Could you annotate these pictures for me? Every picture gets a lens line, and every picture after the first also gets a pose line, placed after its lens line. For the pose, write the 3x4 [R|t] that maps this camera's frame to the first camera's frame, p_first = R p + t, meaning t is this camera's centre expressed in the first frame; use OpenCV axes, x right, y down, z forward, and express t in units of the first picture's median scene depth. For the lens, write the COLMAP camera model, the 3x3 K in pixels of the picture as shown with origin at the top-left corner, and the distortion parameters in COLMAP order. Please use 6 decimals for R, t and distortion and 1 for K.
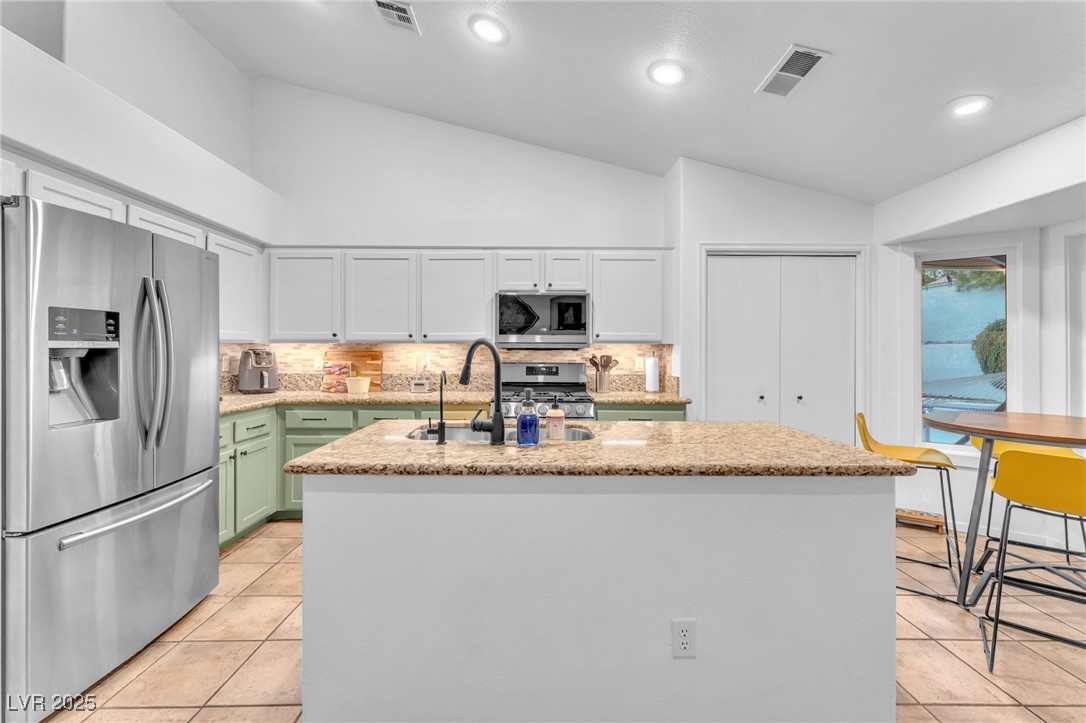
lens RADIAL K [[447.4, 0, 542.9], [0, 447.4, 346.9], [0, 0, 1]] dist [-0.000550, 0.000454]
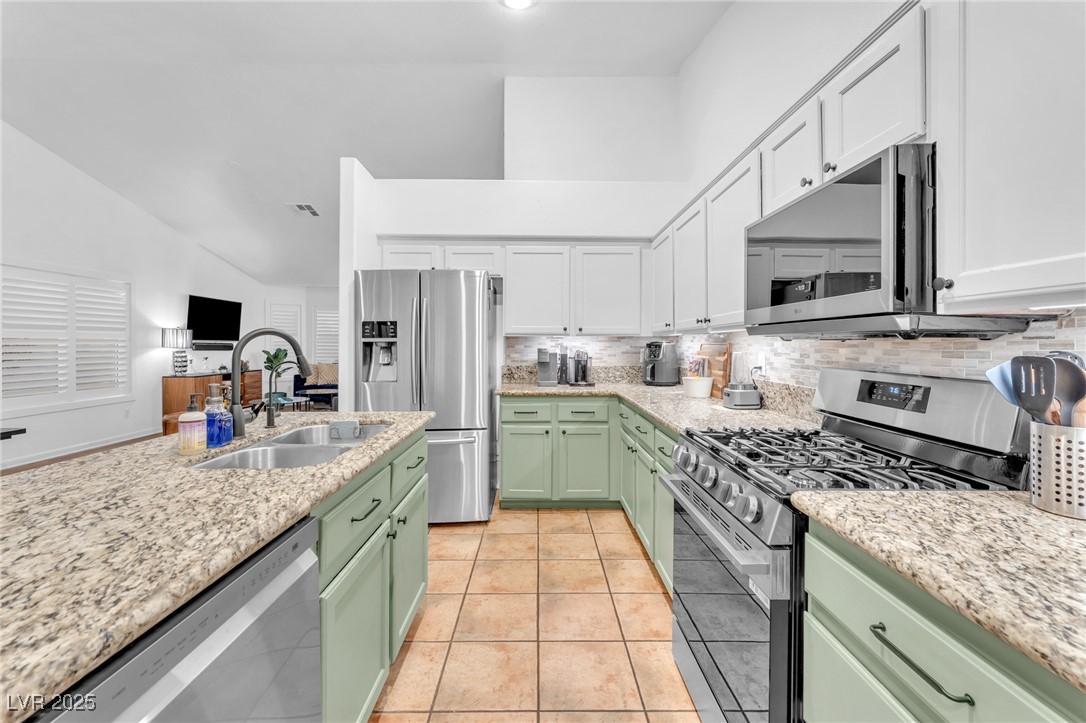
lens RADIAL K [[447.4, 0, 549.3], [0, 447.4, 343.7], [0, 0, 1]] dist [-0.000550, 0.000454]
pose [[0.015069, -0.002737, -0.999883, 0.389166], [0.009446, 0.999952, -0.002595, 0.009645], [0.999842, -0.009406, 0.015094, 0.753255]]
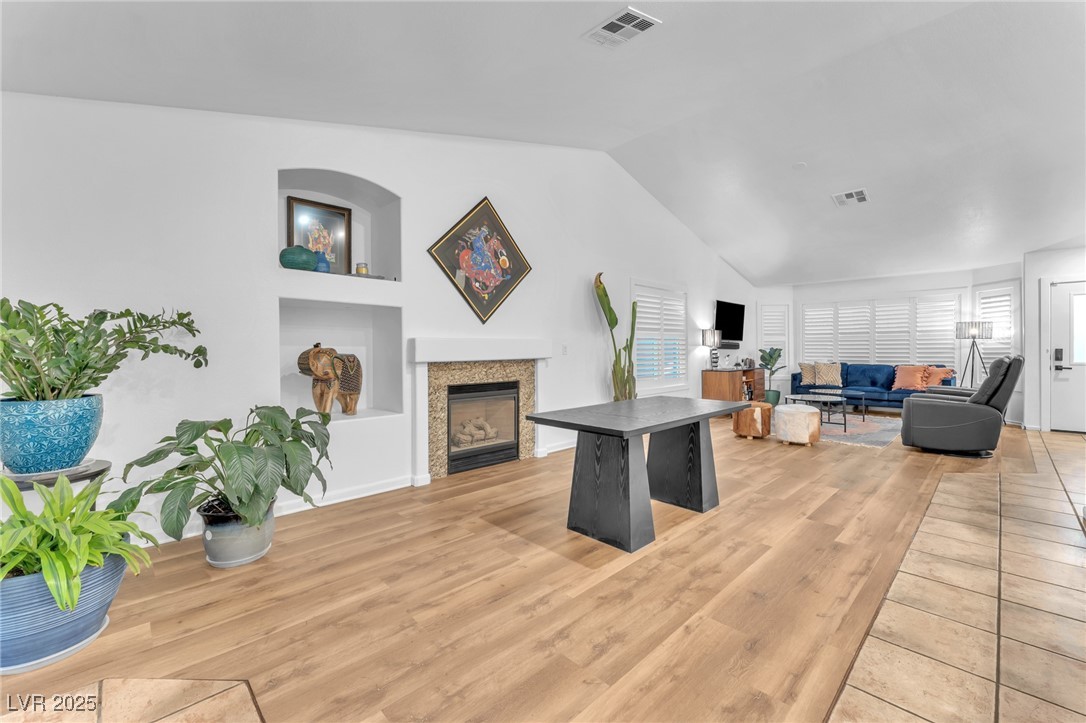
lens RADIAL K [[447.4, 0, 542.8], [0, 447.4, 352.9], [0, 0, 1]] dist [-0.000550, 0.000454]
pose [[-0.722697, 0.005992, -0.691139, 0.577292], [0.011280, 0.999931, -0.003127, 0.036573], [0.691073, -0.010056, -0.722715, 0.252969]]
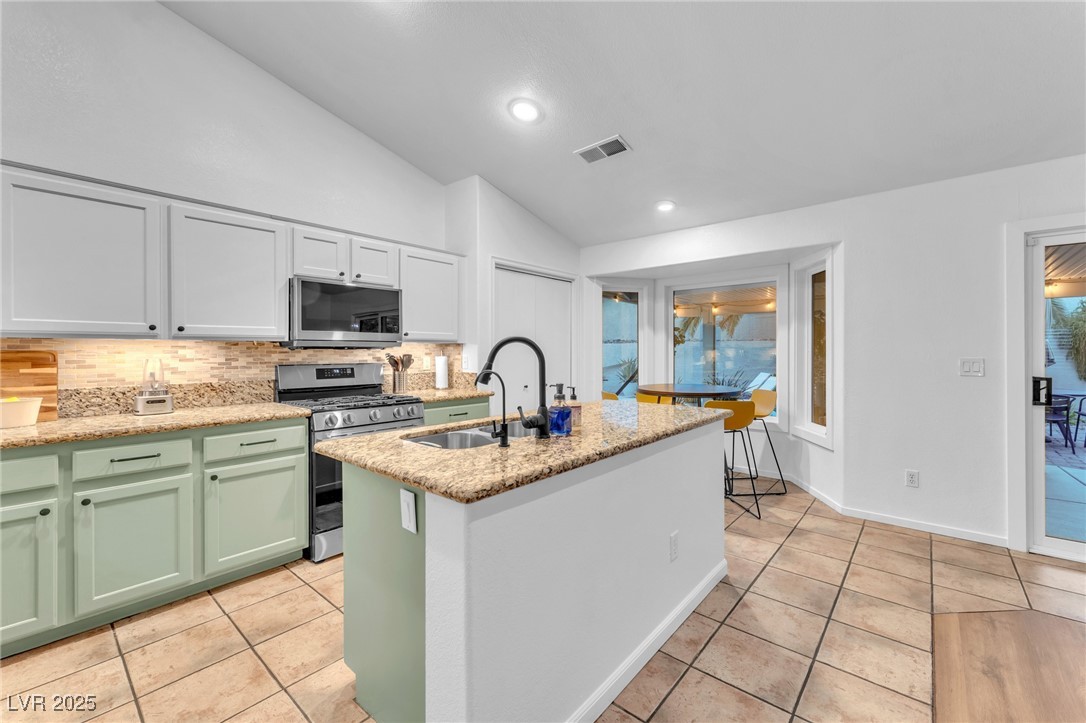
lens RADIAL K [[447.4, 0, 544.9], [0, 447.4, 349.3], [0, 0, 1]] dist [-0.000550, 0.000454]
pose [[0.657468, -0.001719, 0.753480, -0.408446], [-0.003407, 0.999980, 0.005255, 0.001617], [-0.753474, -0.006022, 0.657450, 0.139594]]
